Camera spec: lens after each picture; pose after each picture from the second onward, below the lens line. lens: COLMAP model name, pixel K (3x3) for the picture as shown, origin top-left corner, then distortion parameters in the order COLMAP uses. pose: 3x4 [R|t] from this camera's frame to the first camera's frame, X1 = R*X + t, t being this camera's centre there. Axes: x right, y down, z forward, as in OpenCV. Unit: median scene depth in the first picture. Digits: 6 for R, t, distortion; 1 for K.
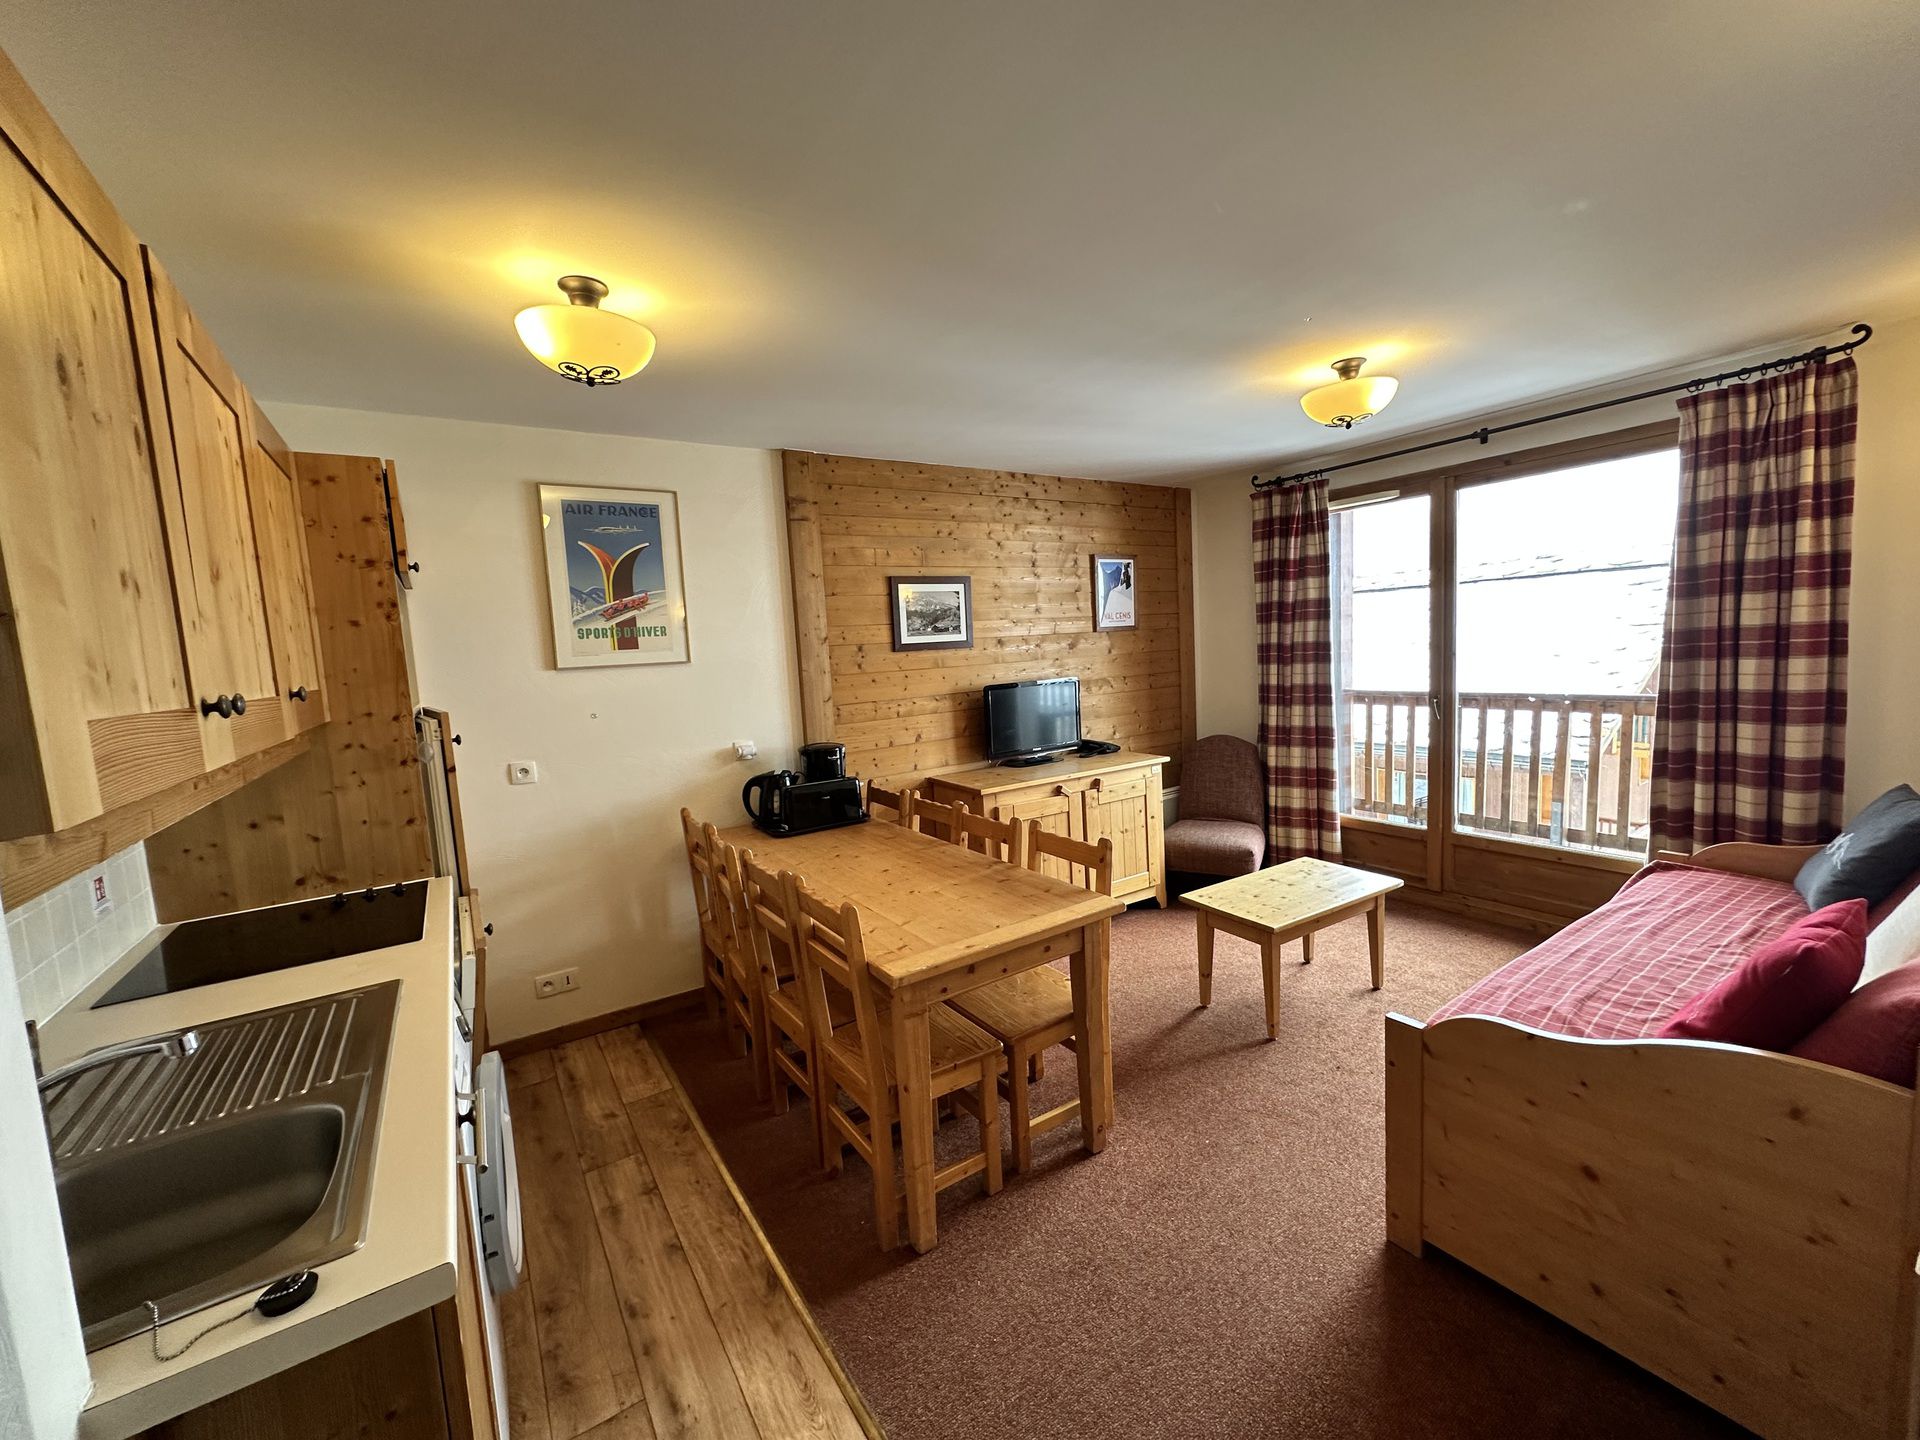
lens RADIAL K [[771.9, 0, 957.4], [0, 771.9, 725.3], [0, 0, 1]] dist [-0.000312, -0.000058]
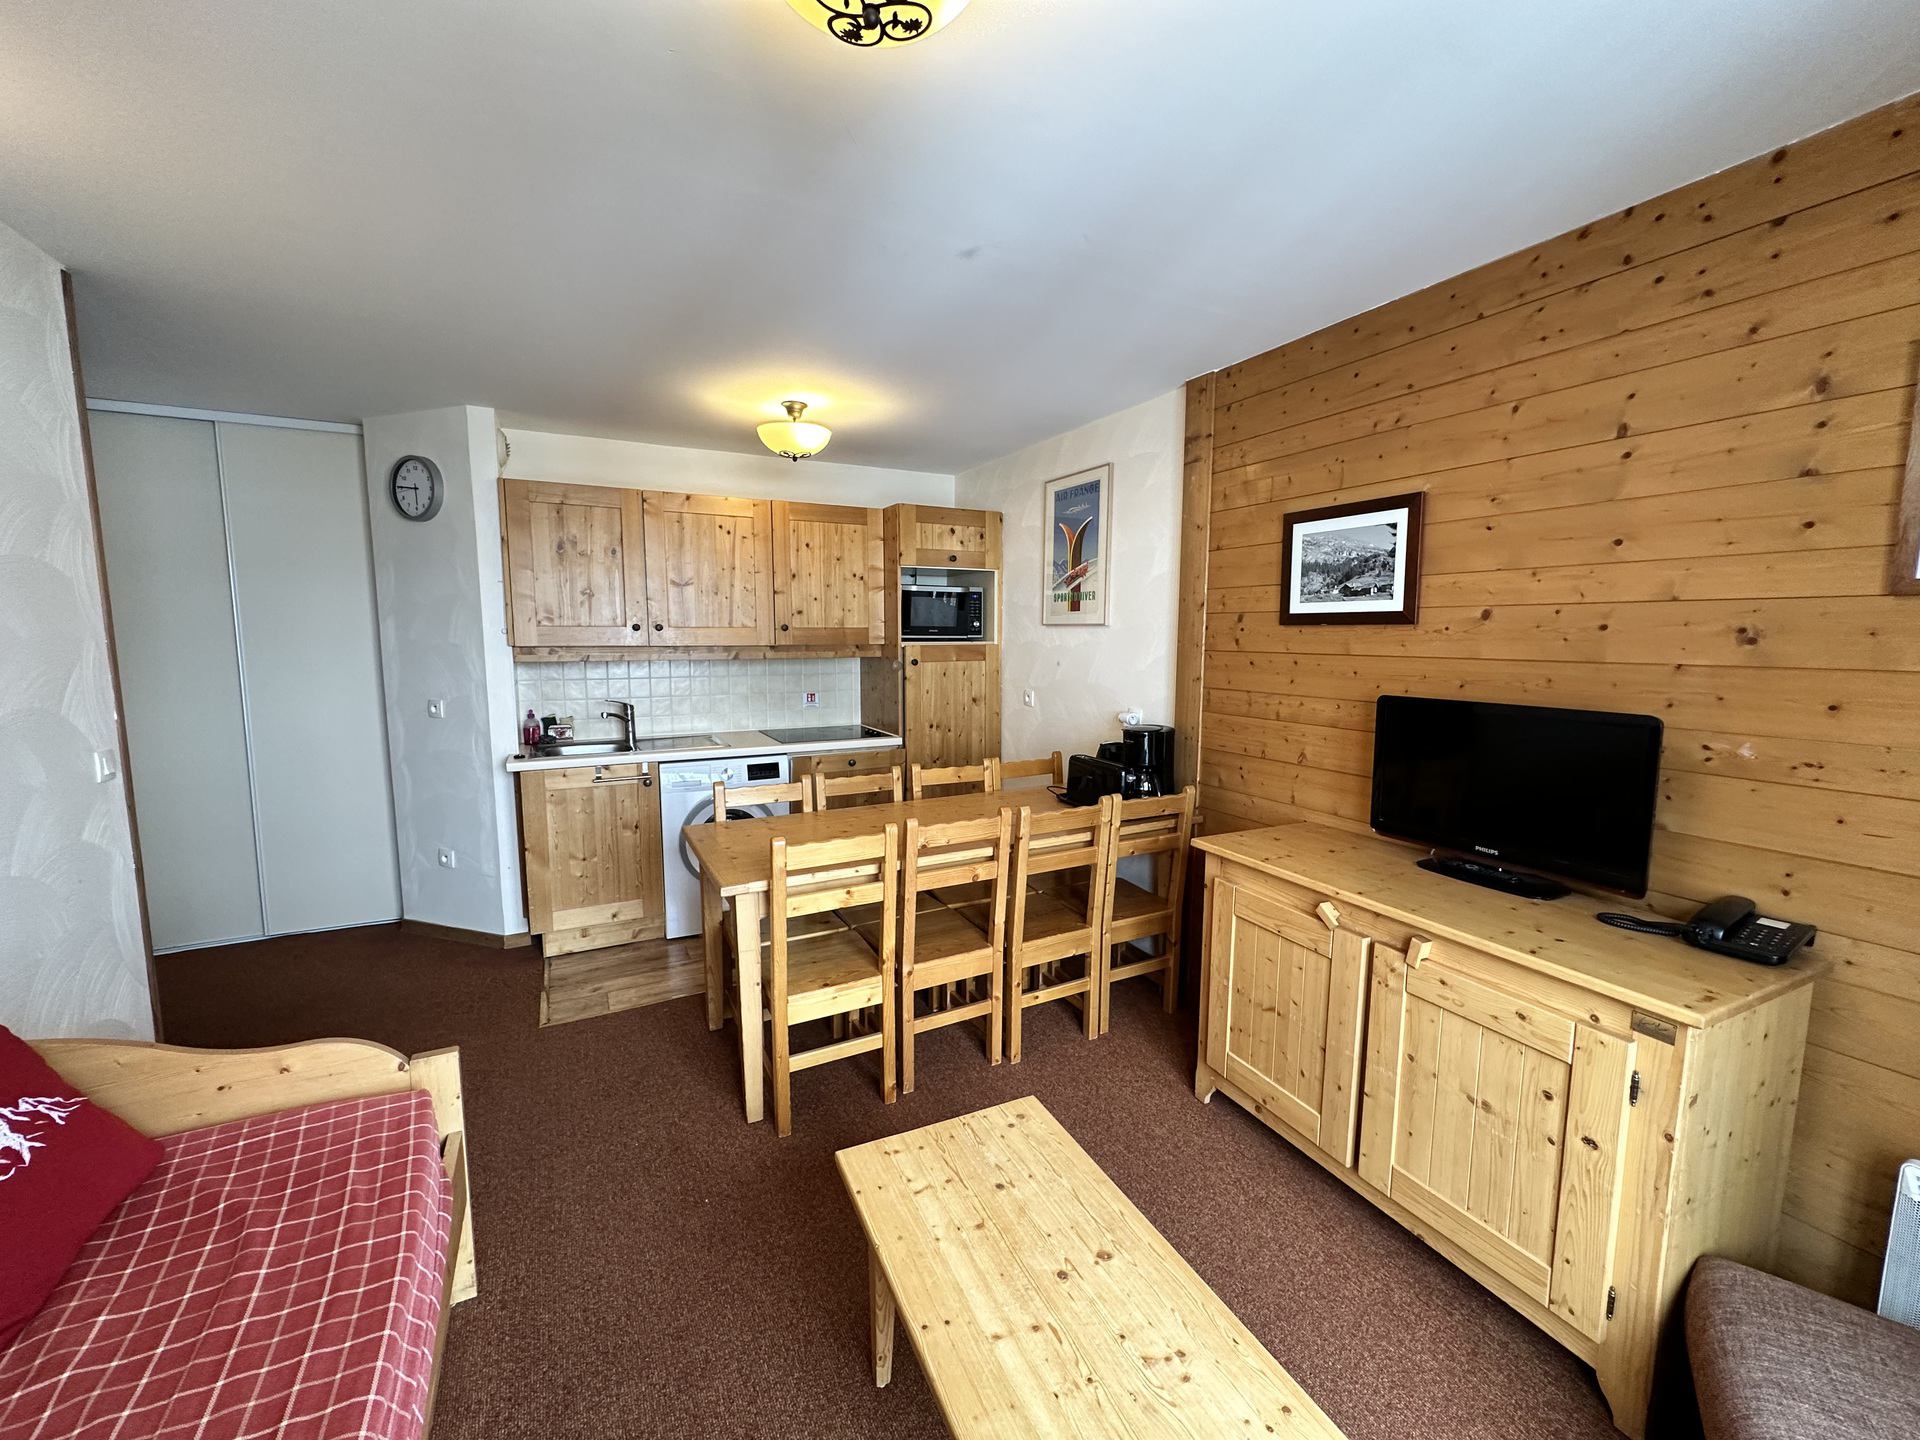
lens RADIAL K [[771.9, 0, 960.7], [0, 771.9, 717.7], [0, 0, 1]] dist [-0.000312, -0.000058]
pose [[-0.099716, 0.164542, -0.981317, 0.635490], [-0.099645, 0.979623, 0.174383, -0.105642], [0.990014, 0.115172, -0.081289, 0.781949]]
